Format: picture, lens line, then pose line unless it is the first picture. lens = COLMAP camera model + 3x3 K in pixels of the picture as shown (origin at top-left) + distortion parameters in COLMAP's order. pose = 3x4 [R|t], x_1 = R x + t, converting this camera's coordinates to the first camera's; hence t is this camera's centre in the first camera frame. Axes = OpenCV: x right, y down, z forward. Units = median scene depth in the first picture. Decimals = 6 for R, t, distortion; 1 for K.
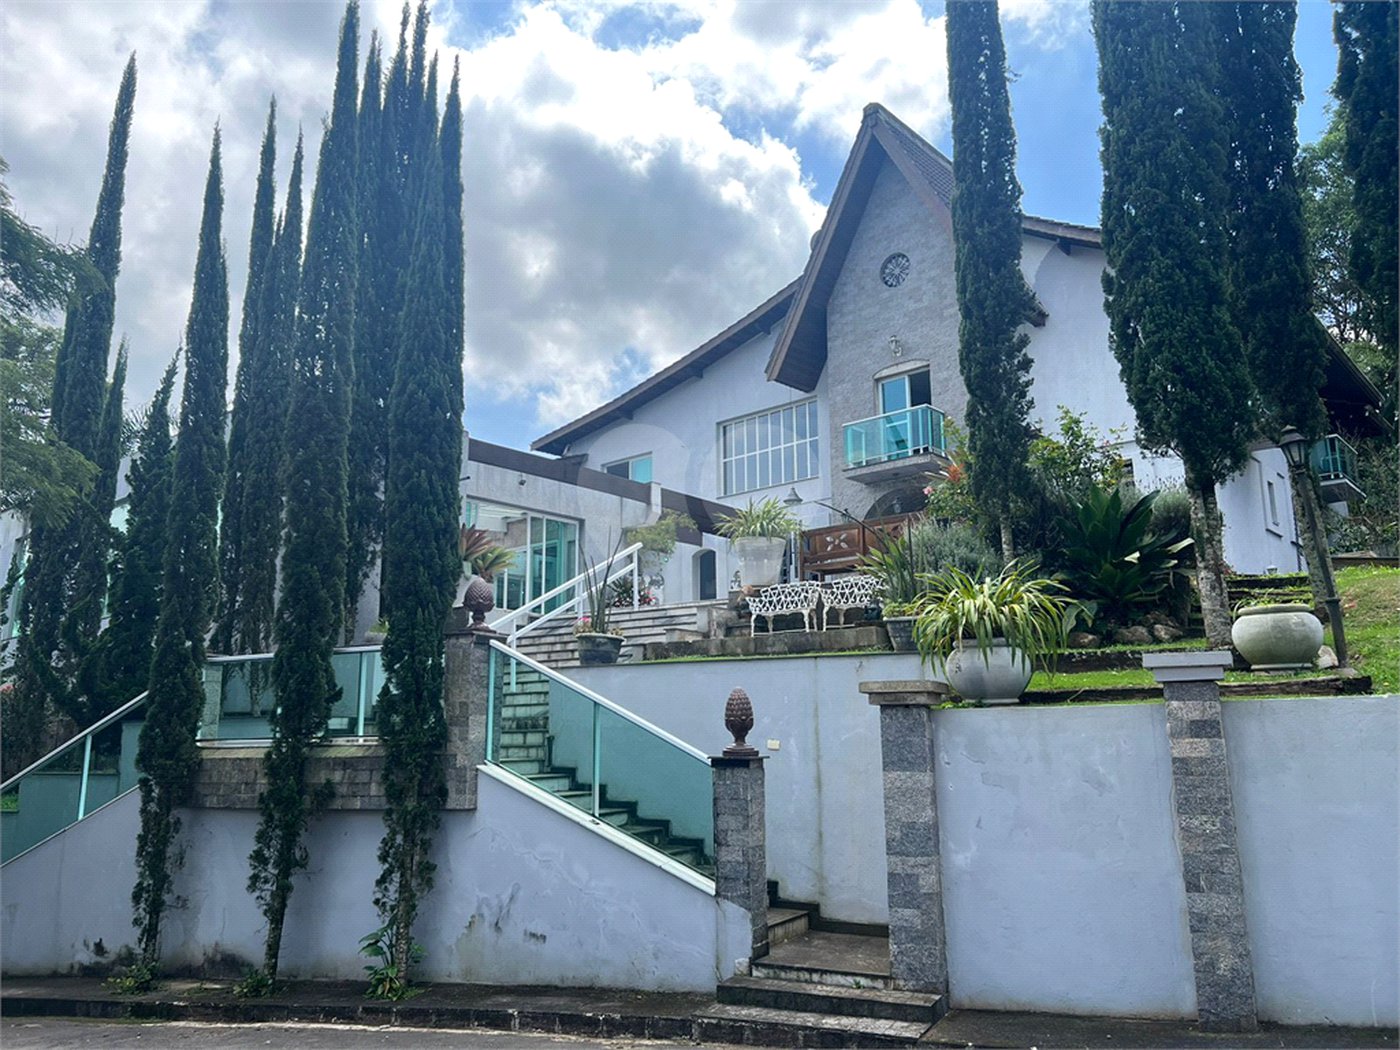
lens RADIAL K [[1041.4, 0, 705.6], [0, 1041.4, 523.9], [0, 0, 1]] dist [0.055124, -0.058348]
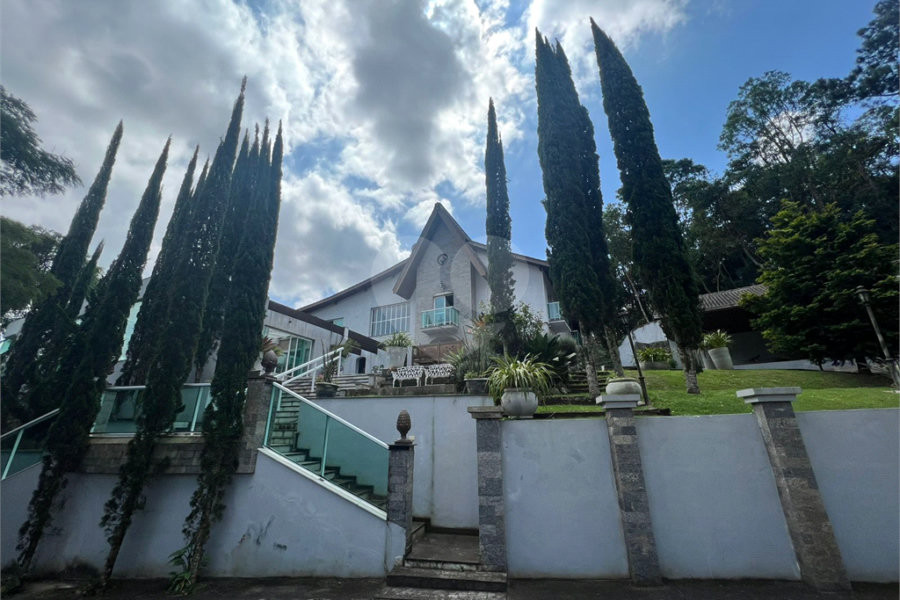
lens RADIAL K [[357.8, 0, 450.0], [0, 357.8, 300.0], [0, 0, 1]] dist [0.000150, 0.000466]
pose [[0.963716, 0.098178, 0.248218, -0.065944], [-0.058619, 0.985044, -0.162025, 0.047258], [-0.260413, 0.141596, 0.955058, 0.237006]]
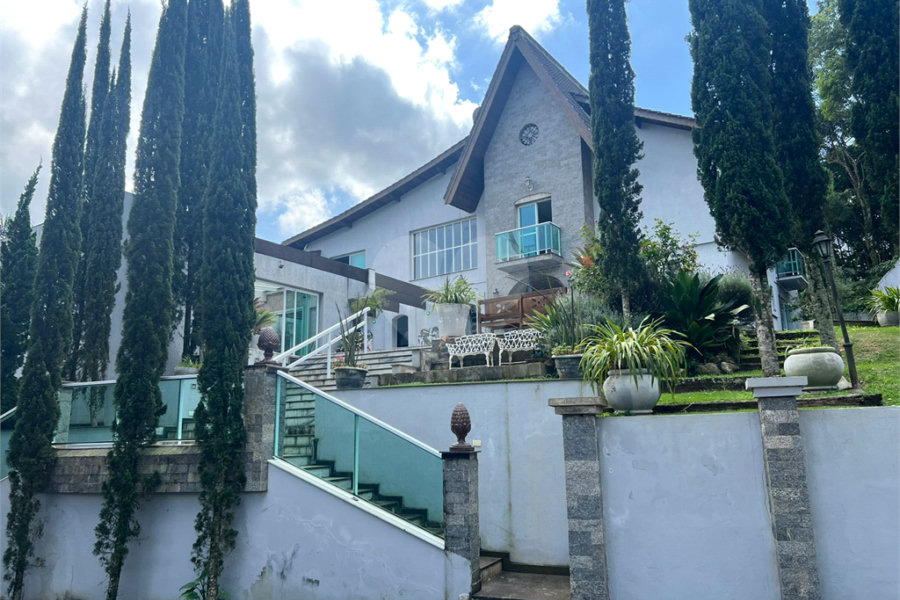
lens RADIAL K [[669.4, 0, 456.7], [0, 669.4, 297.7], [0, 0, 1]] dist [0.055954, -0.059451]
pose [[0.994425, 0.014201, 0.104487, -0.061118], [-0.013462, 0.999879, -0.007774, 0.016778], [-0.104585, 0.006324, 0.994496, 0.072278]]
